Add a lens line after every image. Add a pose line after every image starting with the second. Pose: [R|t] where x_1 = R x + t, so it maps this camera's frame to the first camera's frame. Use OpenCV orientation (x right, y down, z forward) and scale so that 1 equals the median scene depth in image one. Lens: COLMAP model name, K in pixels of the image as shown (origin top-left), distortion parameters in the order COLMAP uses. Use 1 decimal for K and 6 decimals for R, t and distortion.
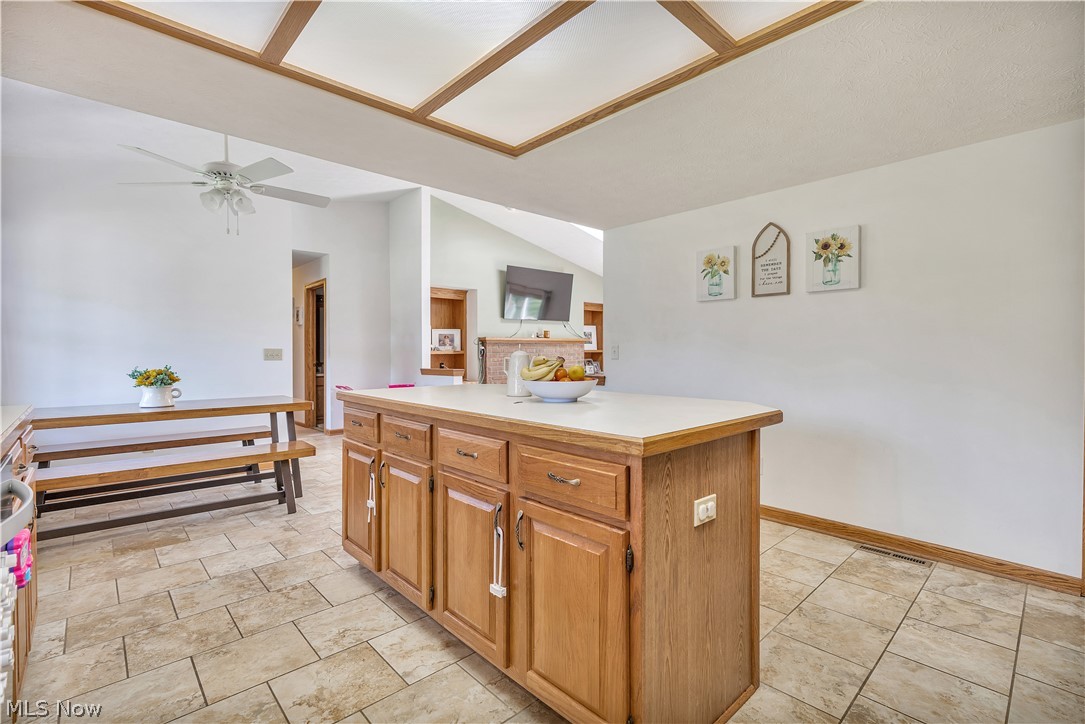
lens RADIAL K [[489.5, 0, 545.6], [0, 489.5, 367.5], [0, 0, 1]] dist [-0.008242, -0.000208]
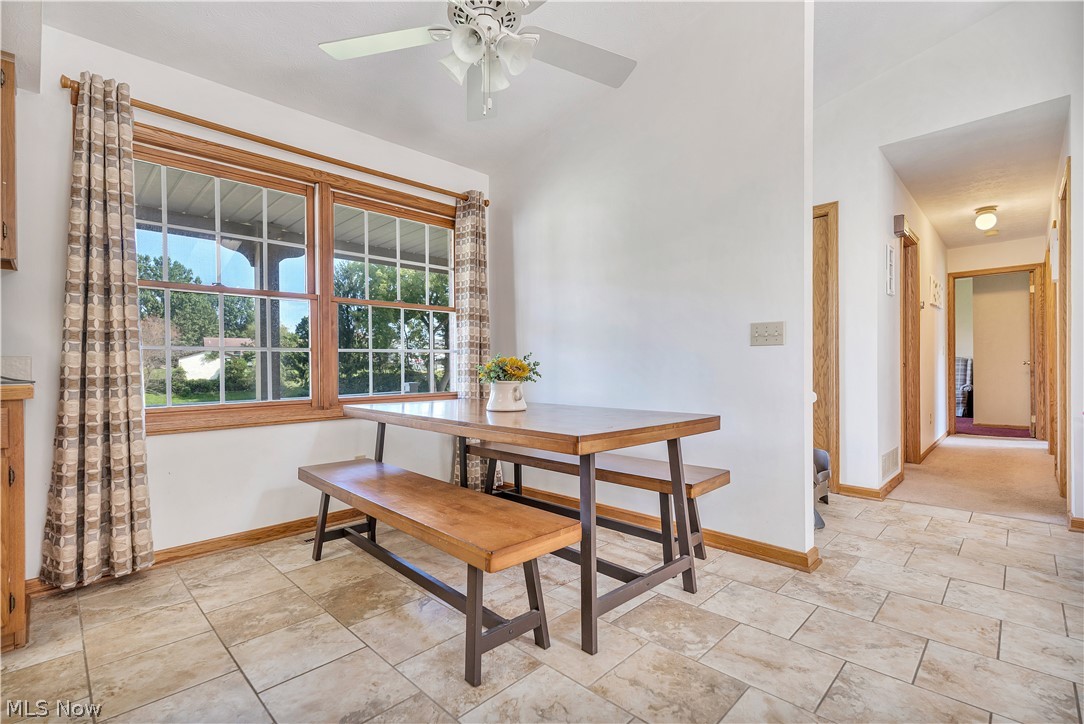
lens RADIAL K [[489.0, 0, 545.1], [0, 489.0, 367.5], [0, 0, 1]] dist [-0.008242, -0.000208]
pose [[0.041779, 0.004514, -0.999117, -0.108119], [-0.018690, 0.999818, 0.003736, 0.018463], [0.998952, 0.018517, 0.041856, 1.319231]]
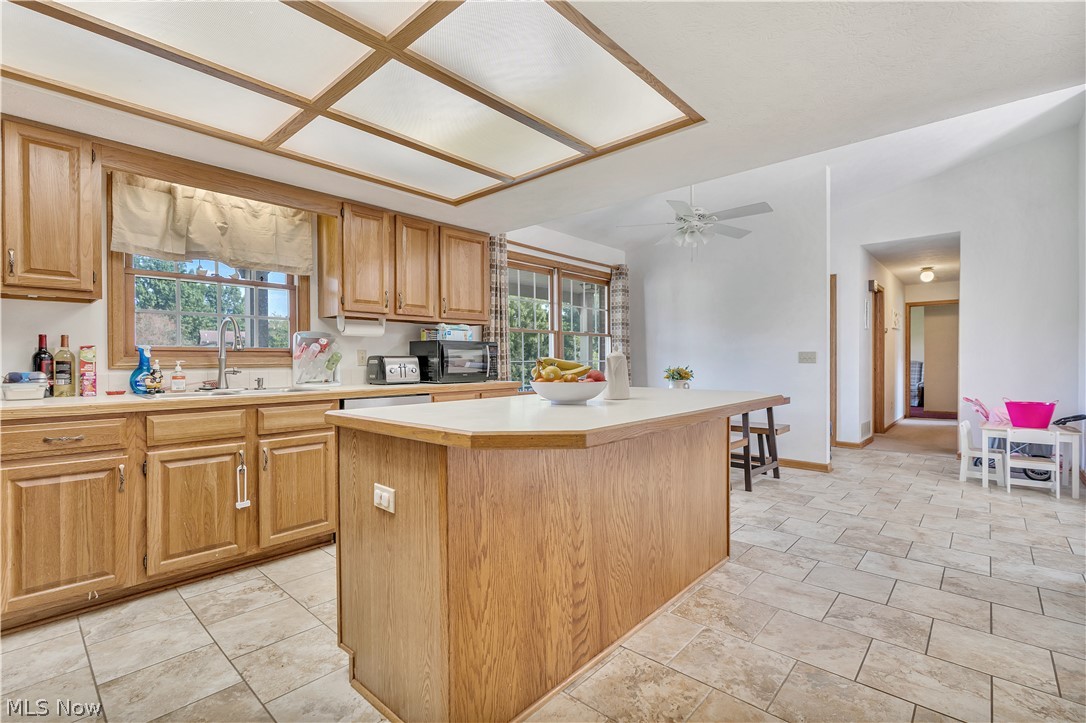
lens RADIAL K [[493.7, 0, 547.3], [0, 493.7, 361.9], [0, 0, 1]] dist [-0.001471, -0.000151]
pose [[0.089586, 0.005174, -0.995966, 0.740351], [-0.026677, 0.999640, 0.002794, -0.010520], [0.995622, 0.026319, 0.089692, 0.645121]]
